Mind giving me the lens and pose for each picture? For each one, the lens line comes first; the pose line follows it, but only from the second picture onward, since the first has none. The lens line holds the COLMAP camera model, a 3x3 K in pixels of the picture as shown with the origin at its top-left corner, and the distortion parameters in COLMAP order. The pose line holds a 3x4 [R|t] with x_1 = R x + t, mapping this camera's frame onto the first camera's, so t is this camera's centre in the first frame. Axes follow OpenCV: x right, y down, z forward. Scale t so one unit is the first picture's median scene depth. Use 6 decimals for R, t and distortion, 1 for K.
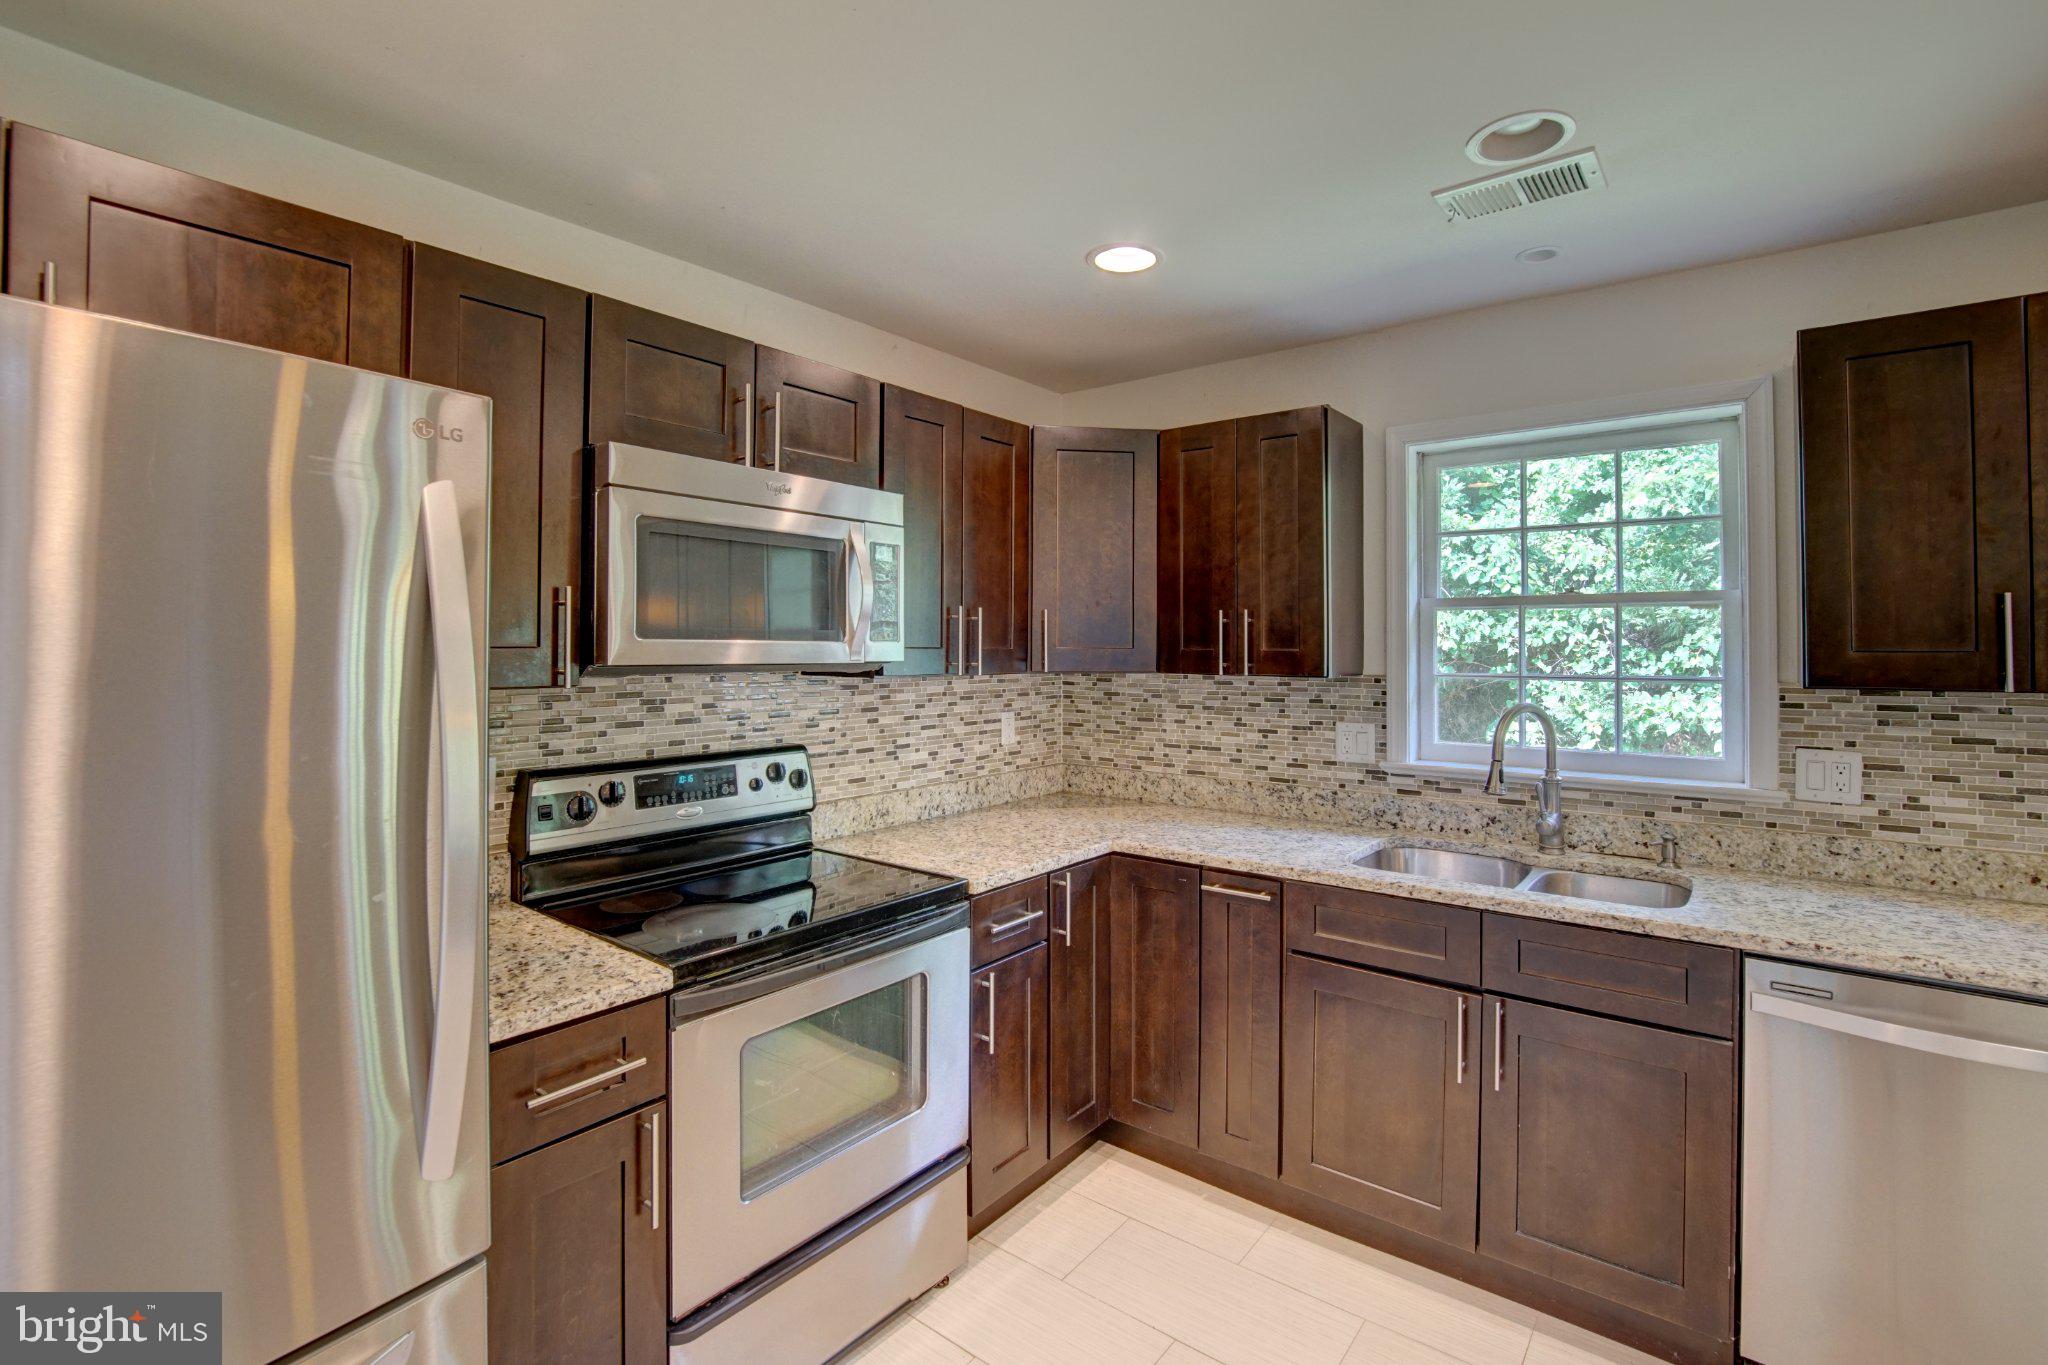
lens RADIAL K [[942.5, 0, 1025.7], [0, 942.5, 634.3], [0, 0, 1]] dist [-0.031824, 0.000896]
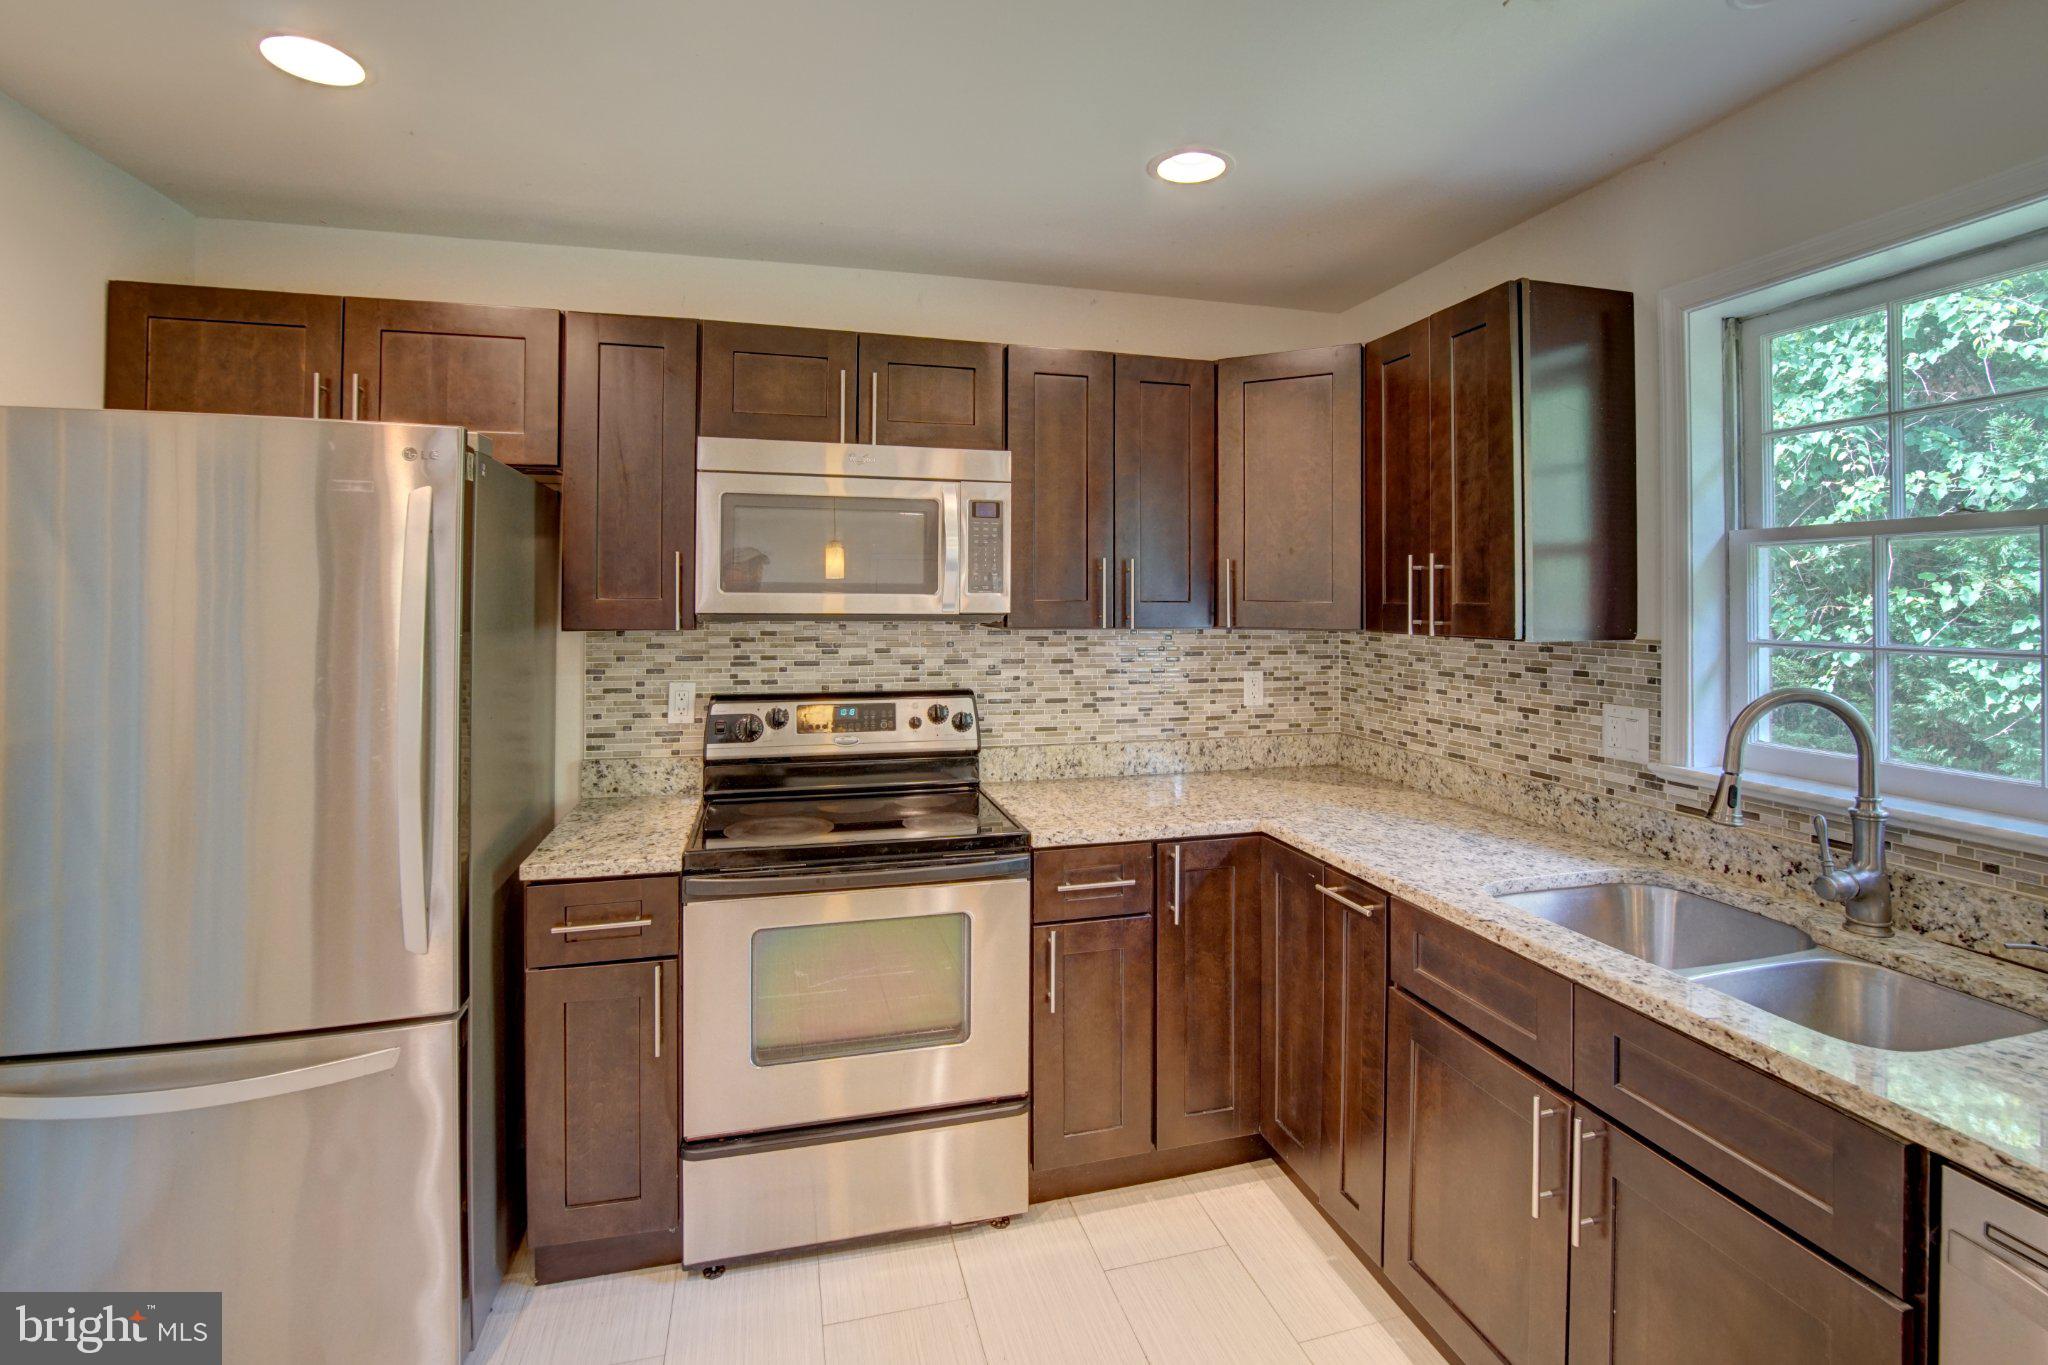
lens RADIAL K [[959.5, 0, 1031.5], [0, 959.5, 585.8], [0, 0, 1]] dist [-0.034361, 0.005130]
pose [[0.801119, -0.006675, -0.598468, 0.462538], [0.005605, 0.999978, -0.003649, 0.002081], [0.598479, -0.000431, 0.801138, 0.155412]]
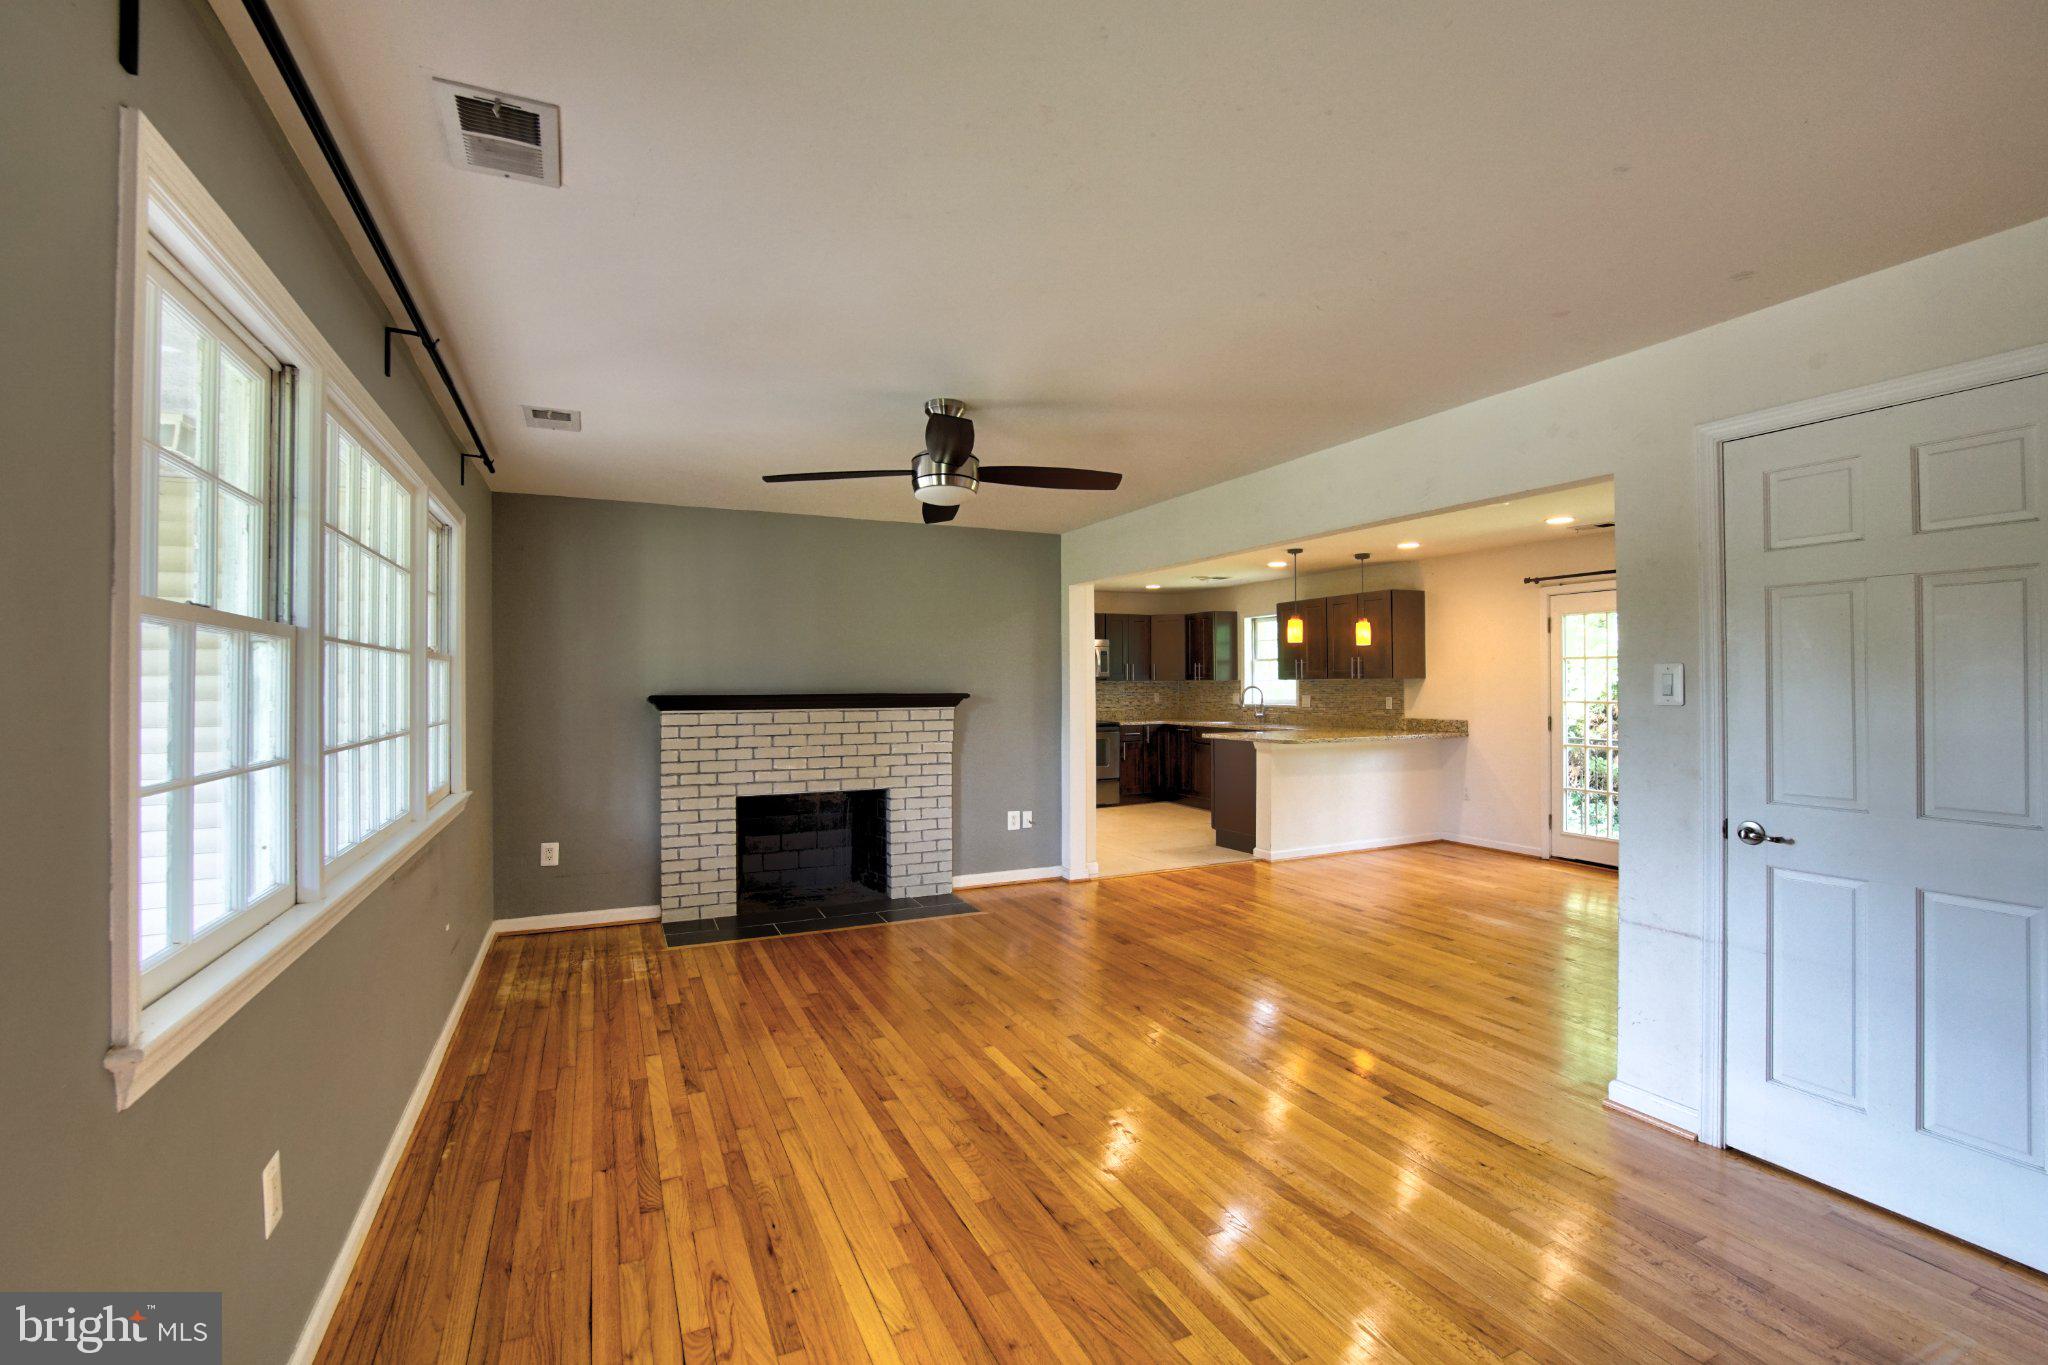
lens RADIAL K [[929.1, 0, 1028.0], [0, 929.1, 670.7], [0, 0, 1]] dist [-0.031506, 0.000020]
pose [[0.894367, -0.013101, -0.447143, 1.365364], [0.013219, 0.999909, -0.002855, 0.006704], [0.447139, -0.003357, 0.894458, -2.849983]]
